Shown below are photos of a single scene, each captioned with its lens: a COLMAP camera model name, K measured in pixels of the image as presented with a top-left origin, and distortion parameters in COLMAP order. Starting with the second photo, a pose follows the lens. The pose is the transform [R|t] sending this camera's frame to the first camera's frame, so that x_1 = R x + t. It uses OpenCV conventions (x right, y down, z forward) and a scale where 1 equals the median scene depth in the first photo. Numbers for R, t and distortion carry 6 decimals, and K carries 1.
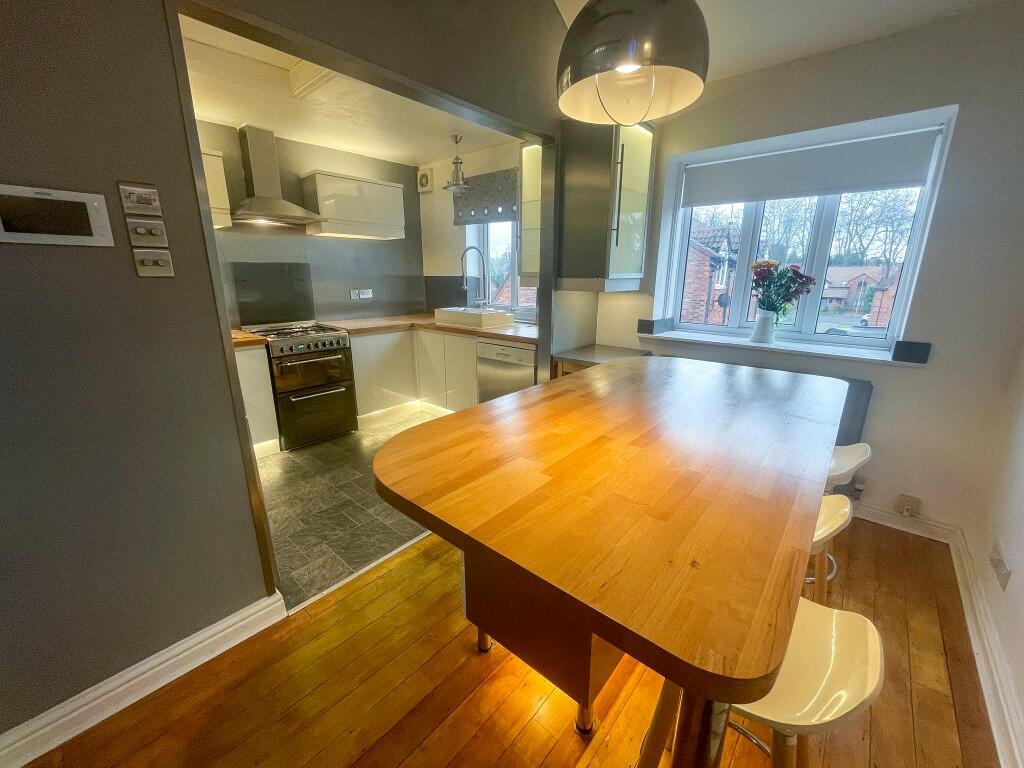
lens RADIAL K [[411.4, 0, 510.3], [0, 411.4, 381.5], [0, 0, 1]] dist [-0.002664, -0.000631]
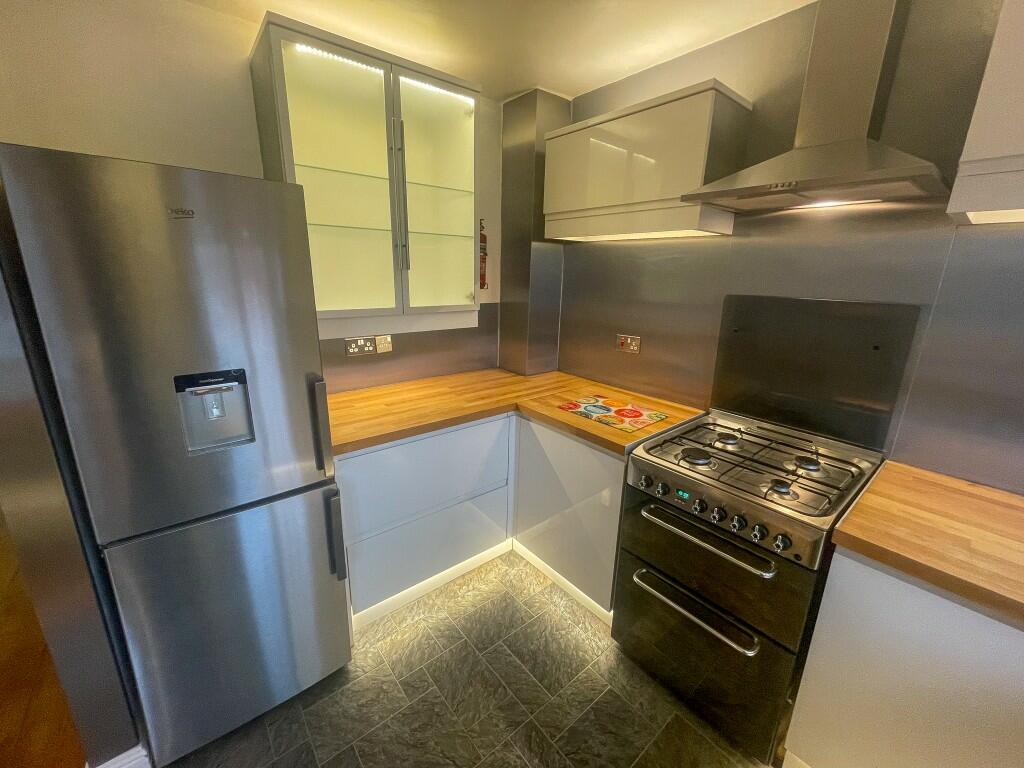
lens RADIAL K [[411.4, 0, 508.9], [0, 411.4, 381.4], [0, 0, 1]] dist [-0.002664, -0.000631]
pose [[-0.160722, 0.255742, -0.953292, -0.098572], [-0.269630, 0.917733, 0.291661, -0.279611], [0.949457, 0.303912, -0.078544, 0.845127]]
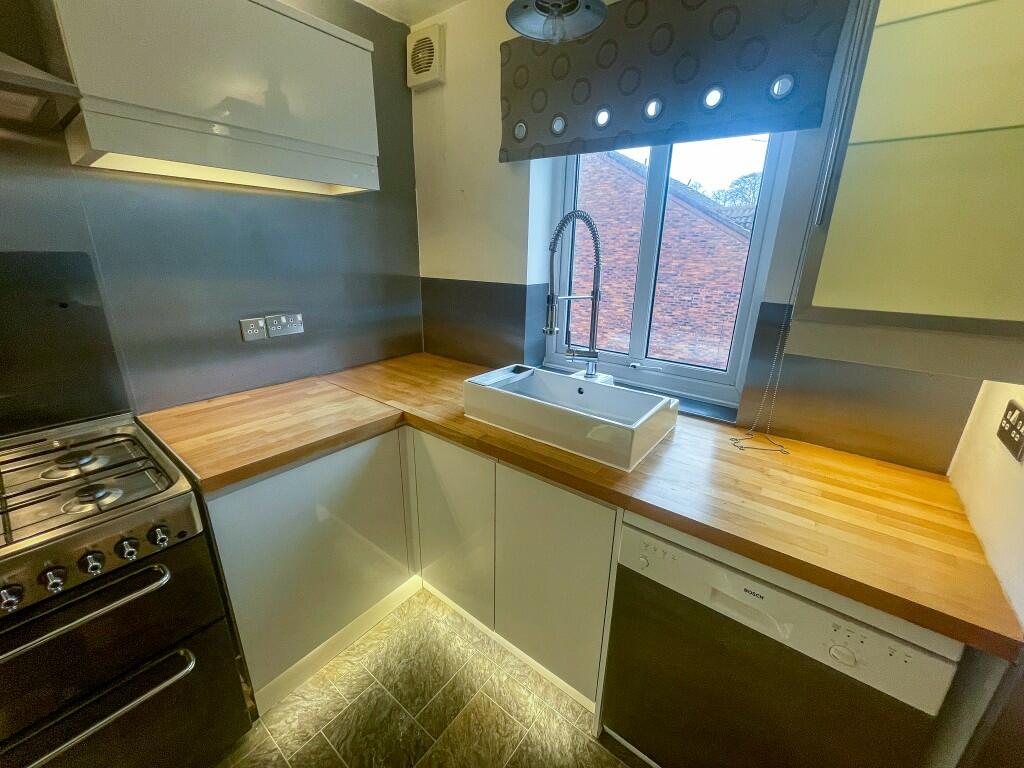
lens RADIAL K [[411.4, 0, 508.9], [0, 411.4, 381.6], [0, 0, 1]] dist [-0.002664, -0.000631]
pose [[0.998398, -0.002031, 0.056550, -0.202618], [-0.000797, 0.998751, 0.049951, -0.239131], [-0.056581, -0.049916, 0.997149, 0.768660]]
